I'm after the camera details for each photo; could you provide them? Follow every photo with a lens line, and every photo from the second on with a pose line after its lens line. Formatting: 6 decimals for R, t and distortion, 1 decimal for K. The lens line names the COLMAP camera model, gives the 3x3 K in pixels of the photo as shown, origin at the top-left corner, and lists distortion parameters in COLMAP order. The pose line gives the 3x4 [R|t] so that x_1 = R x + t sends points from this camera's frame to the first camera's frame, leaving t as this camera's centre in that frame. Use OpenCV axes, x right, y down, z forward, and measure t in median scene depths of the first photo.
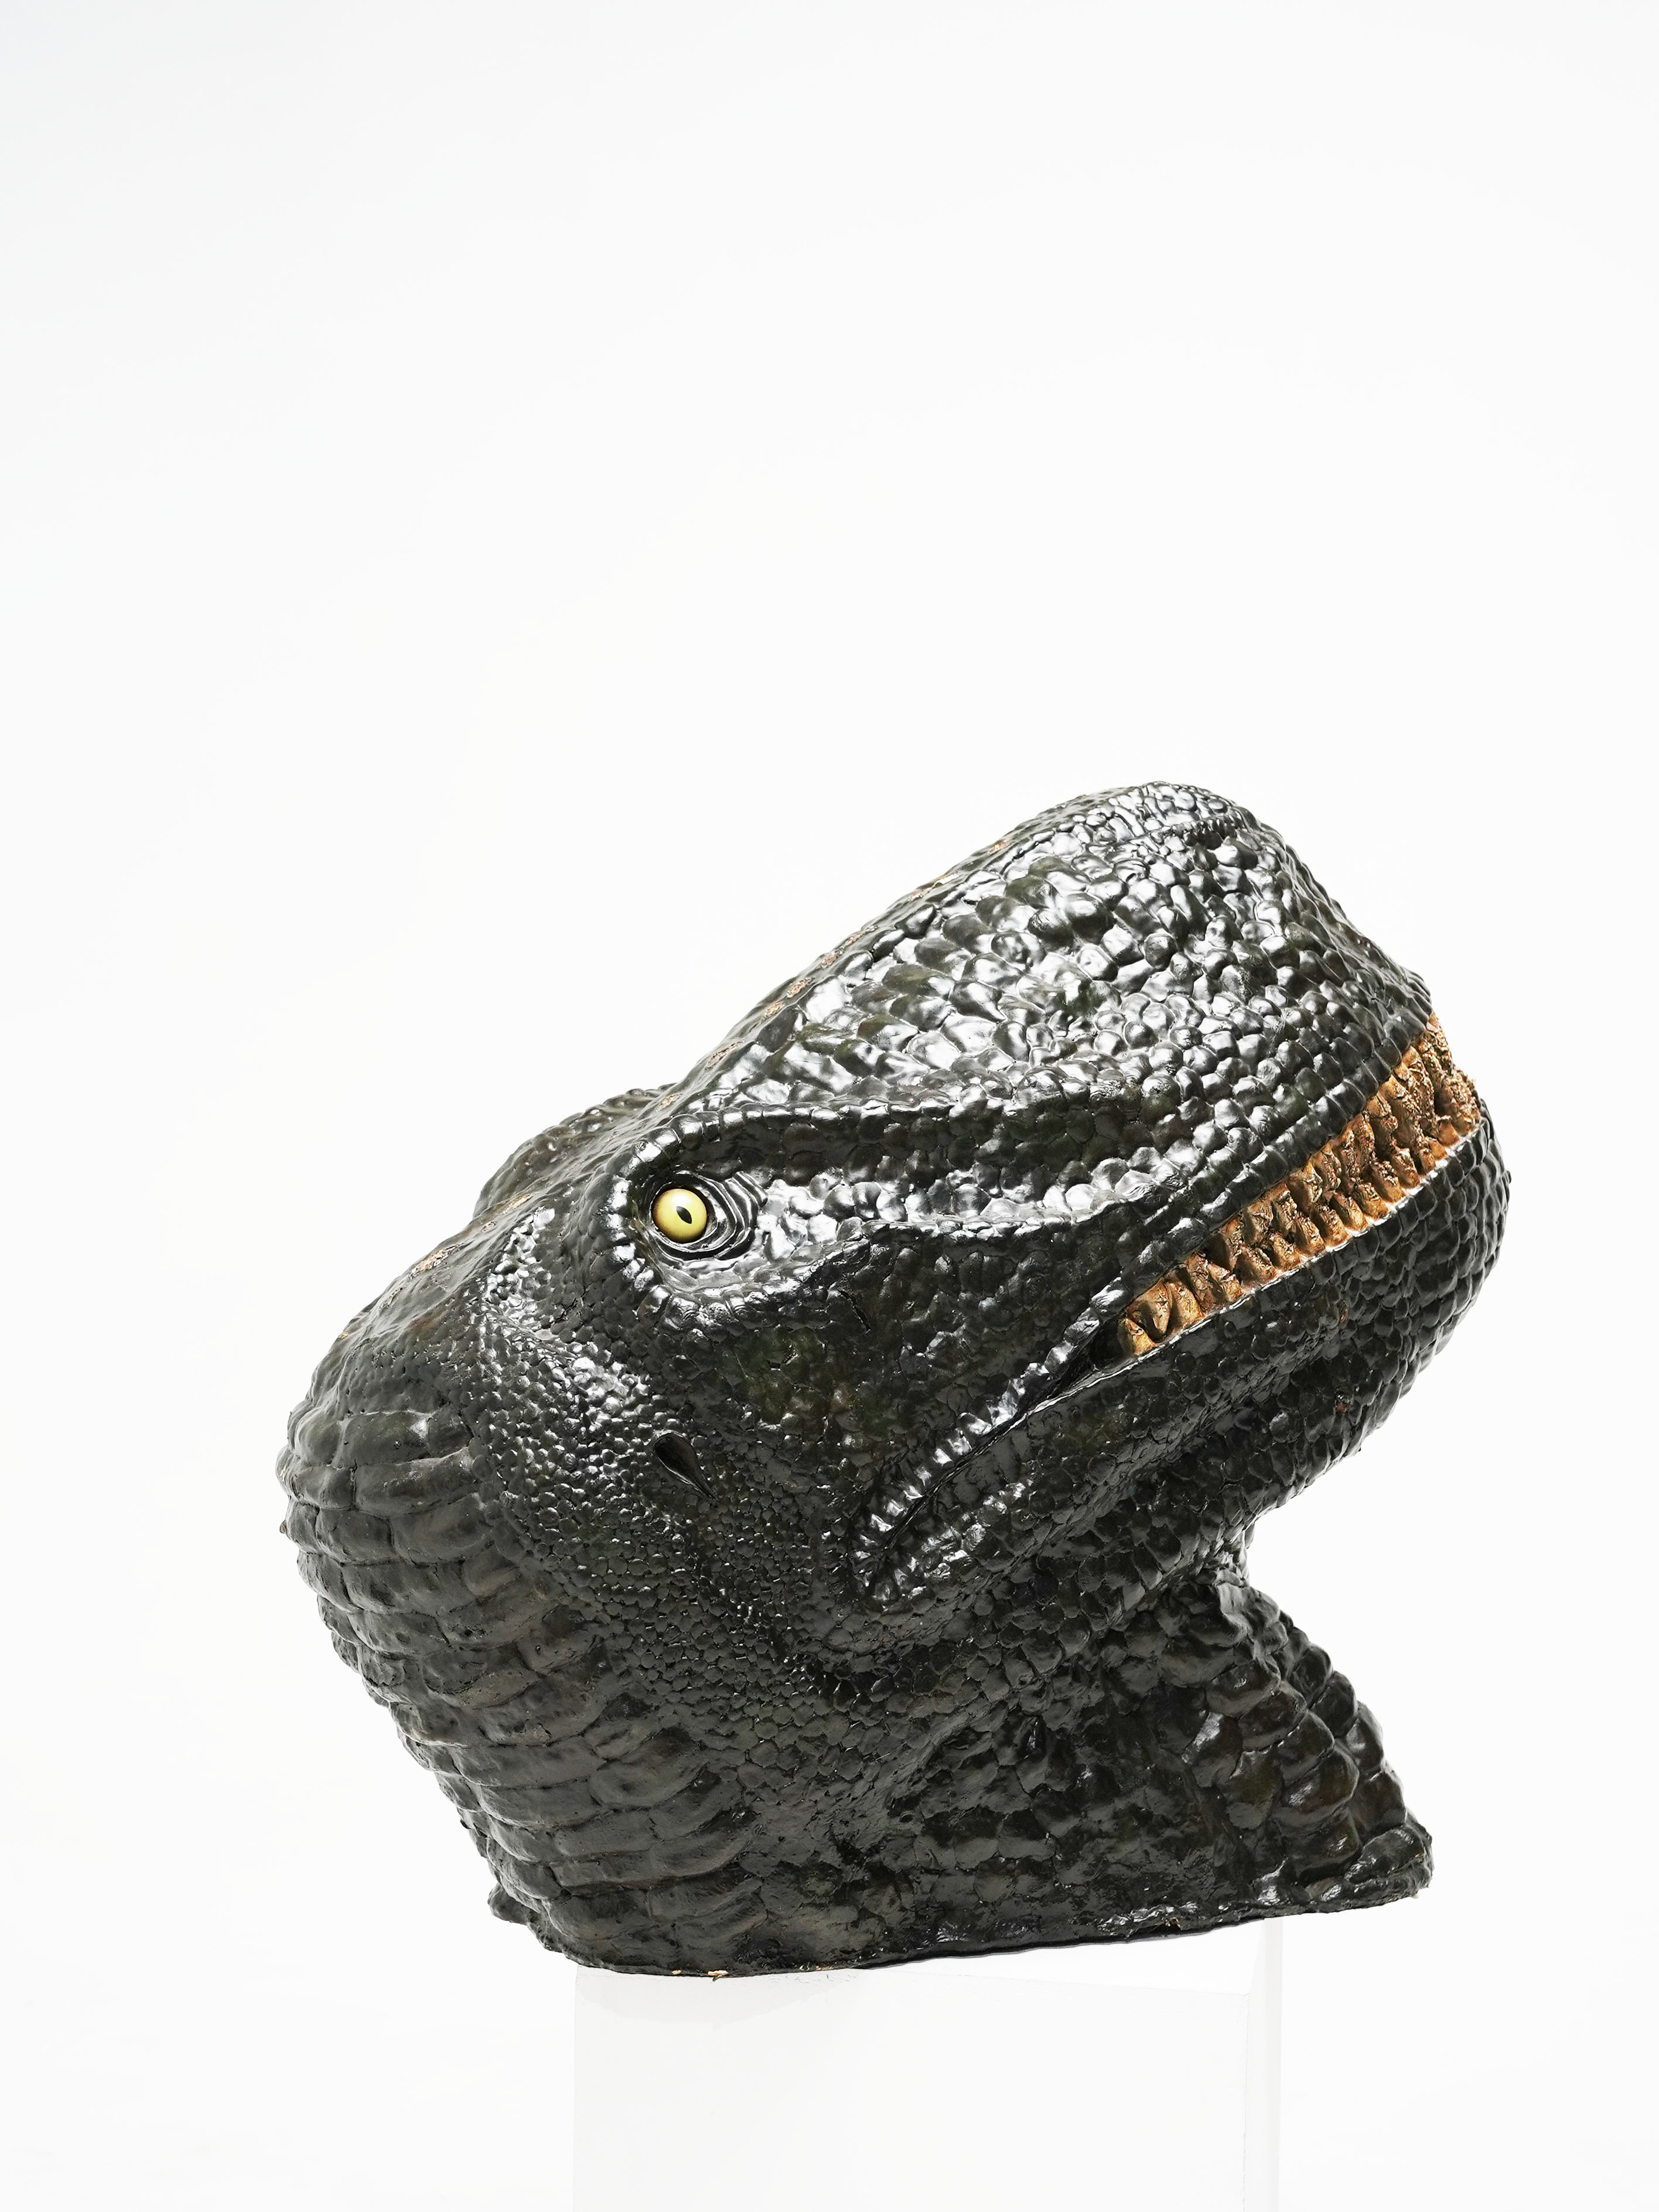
lens RADIAL K [[3542.4, 0, 829.5], [0, 3542.4, 1106.0], [0, 0, 1]] dist [0.002048, 0.000493]
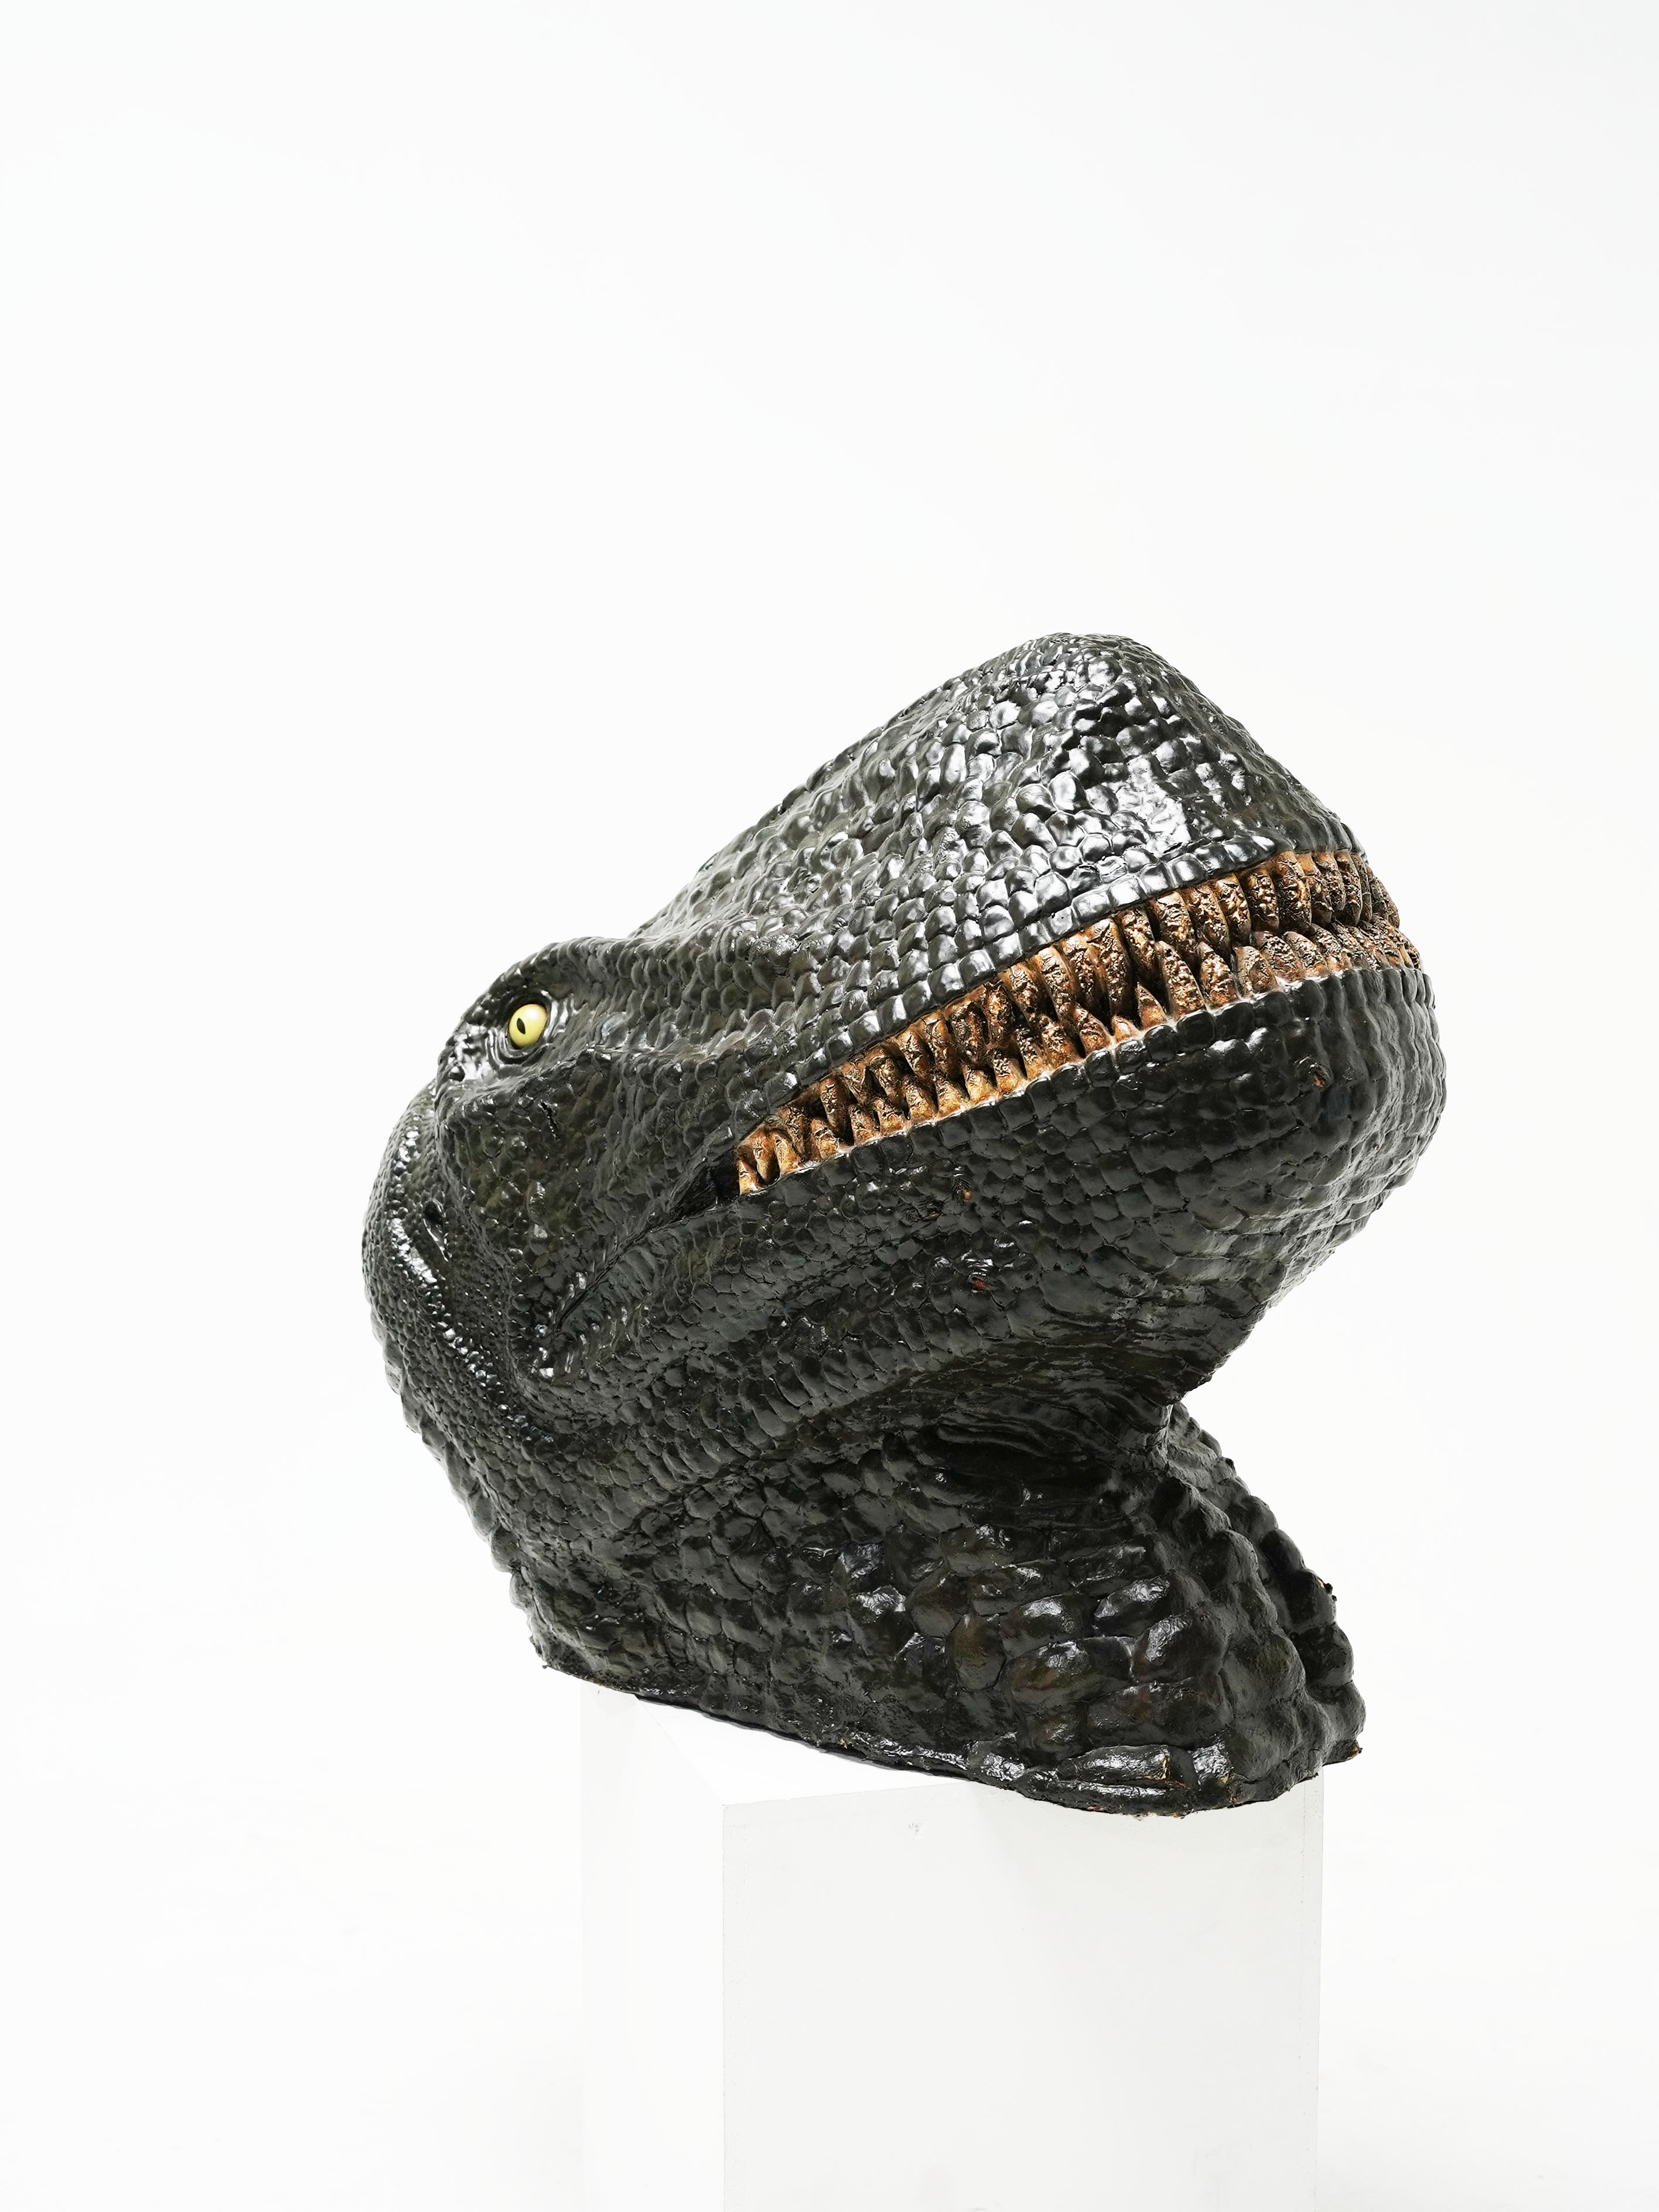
lens RADIAL K [[3225.2, 0, 829.5], [0, 3225.2, 1106.0], [0, 0, 1]] dist [0.005820, 0.001250]
pose [[0.448813, 0.102059, -0.887779, 0.950522], [-0.031069, 0.994638, 0.098637, -0.051775], [0.893085, -0.016687, 0.449578, 0.593428]]
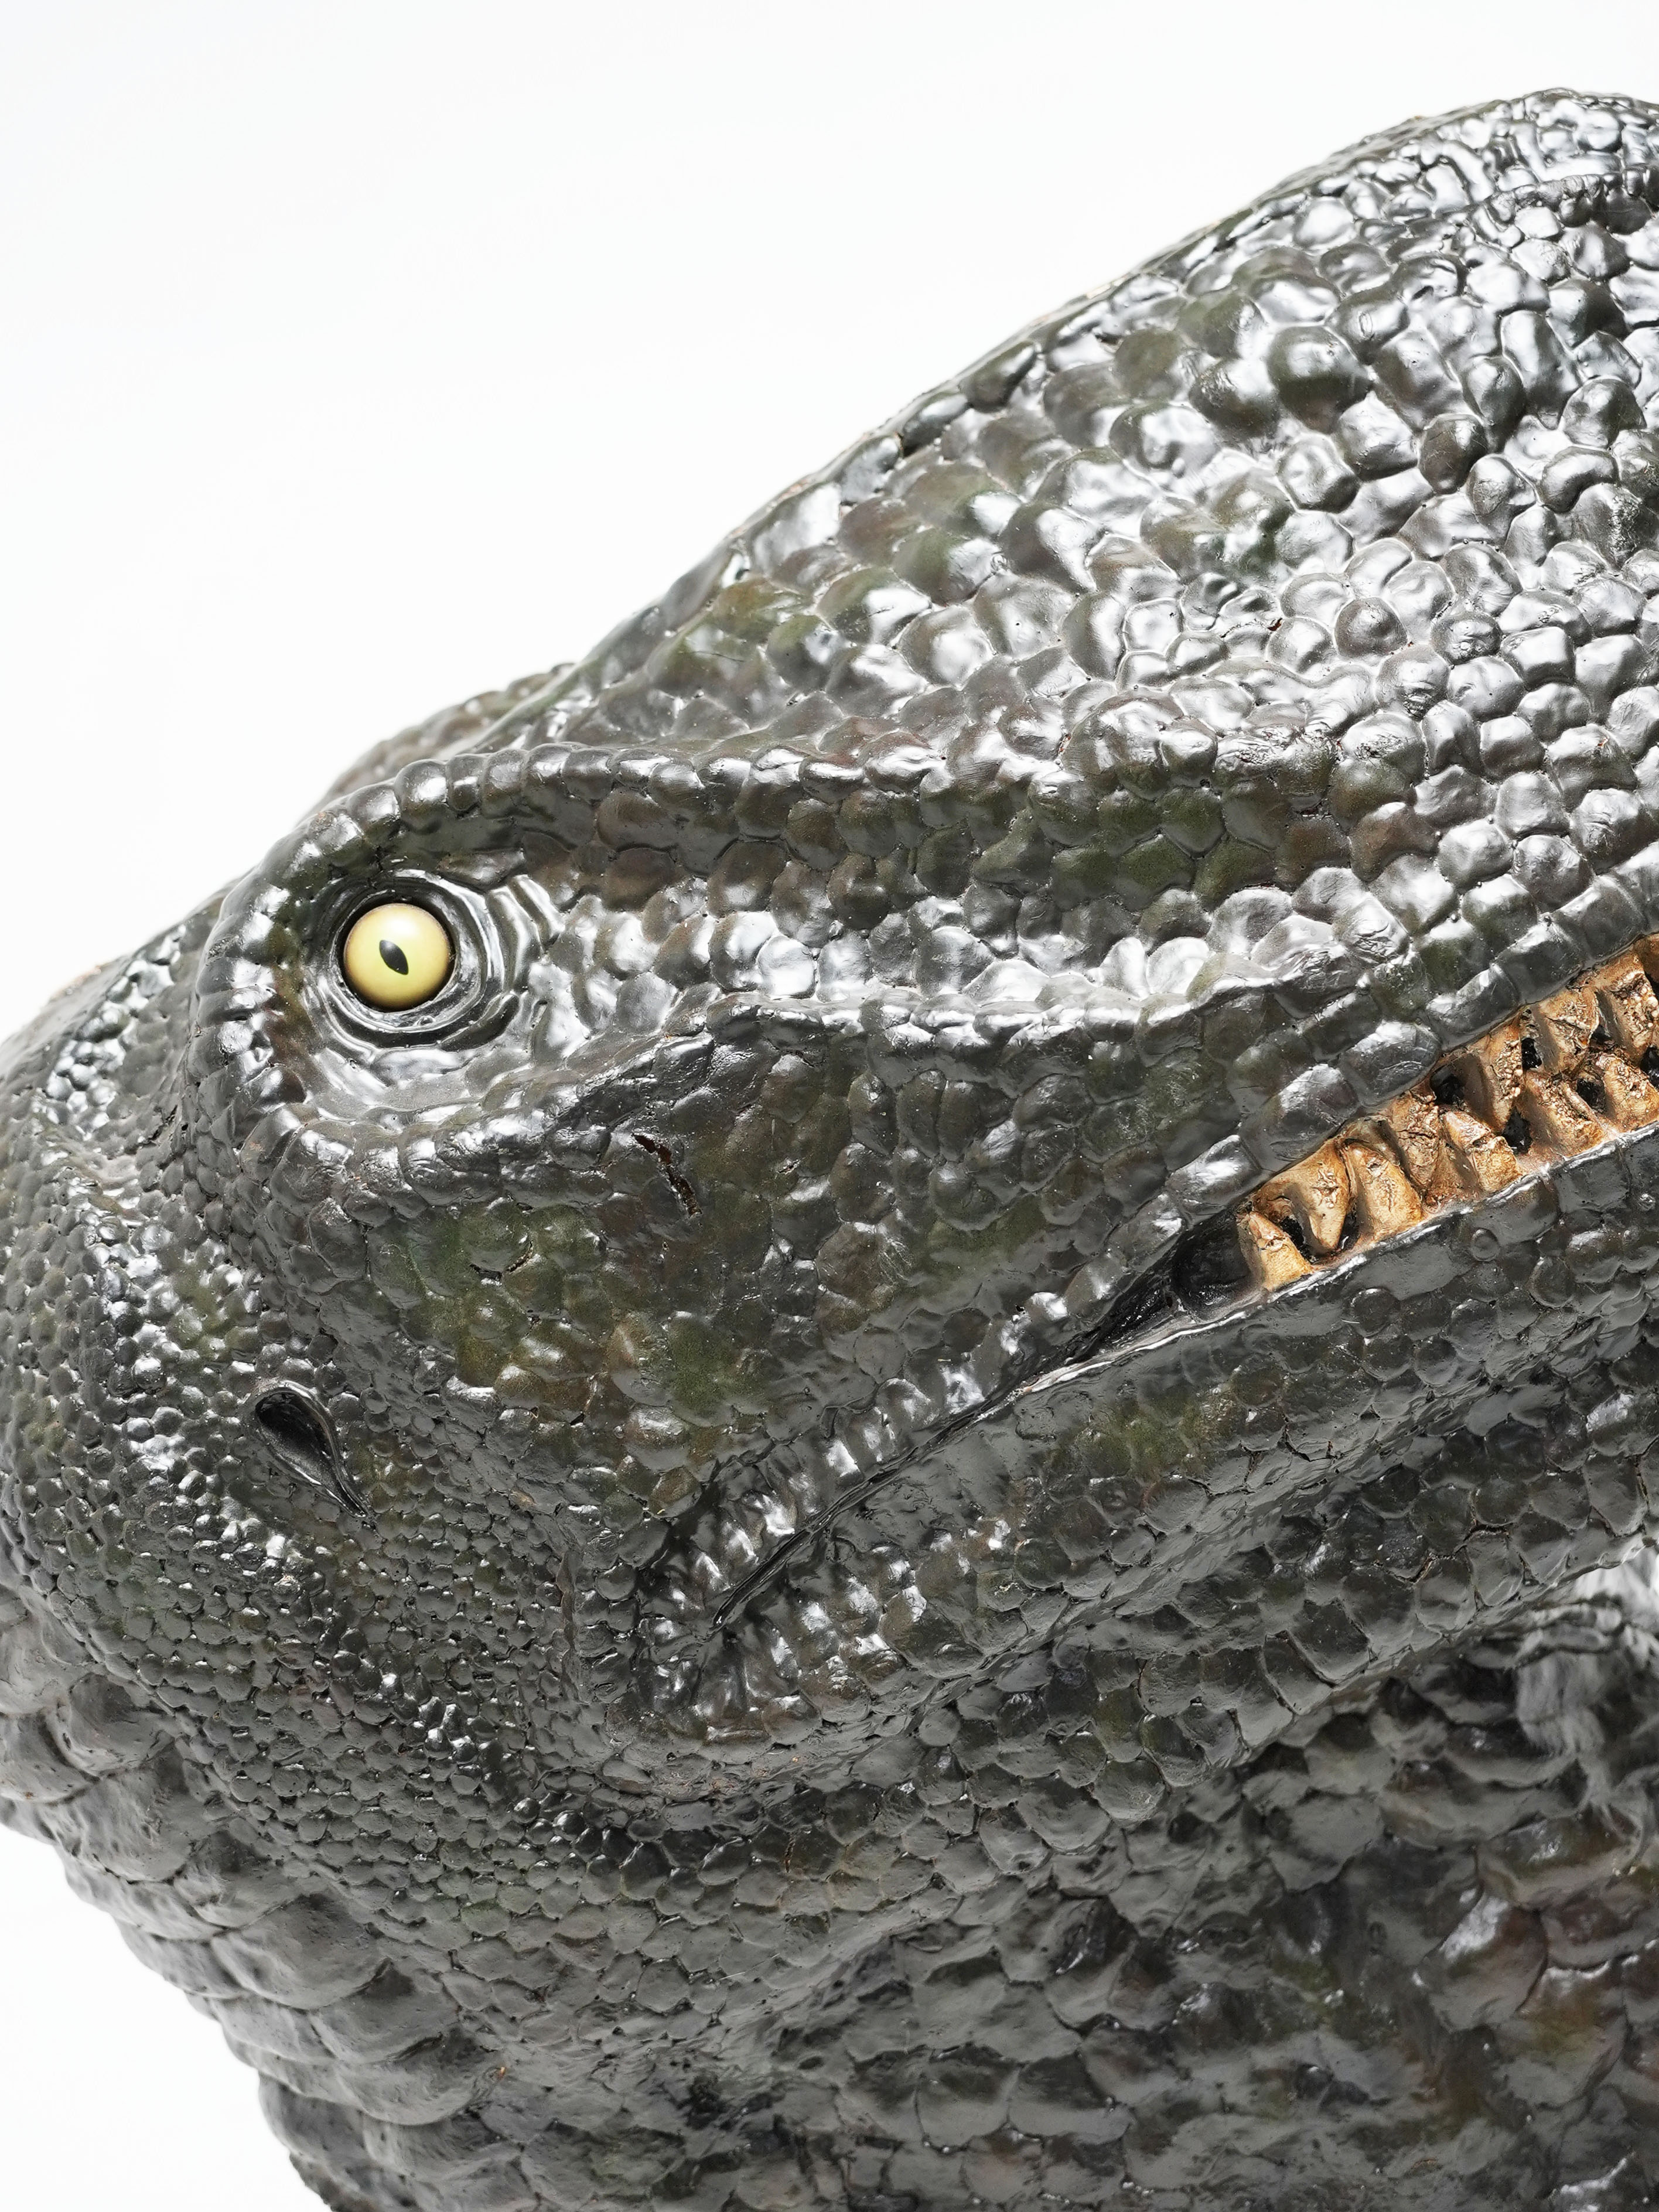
lens RADIAL K [[3542.4, 0, 829.5], [0, 3542.4, 1106.0], [0, 0, 1]] dist [0.002048, 0.000493]
pose [[0.935699, 0.092679, -0.340410, 0.197162], [-0.022970, 0.978835, 0.203356, -0.055277], [0.352052, -0.182461, 0.918024, 0.524837]]
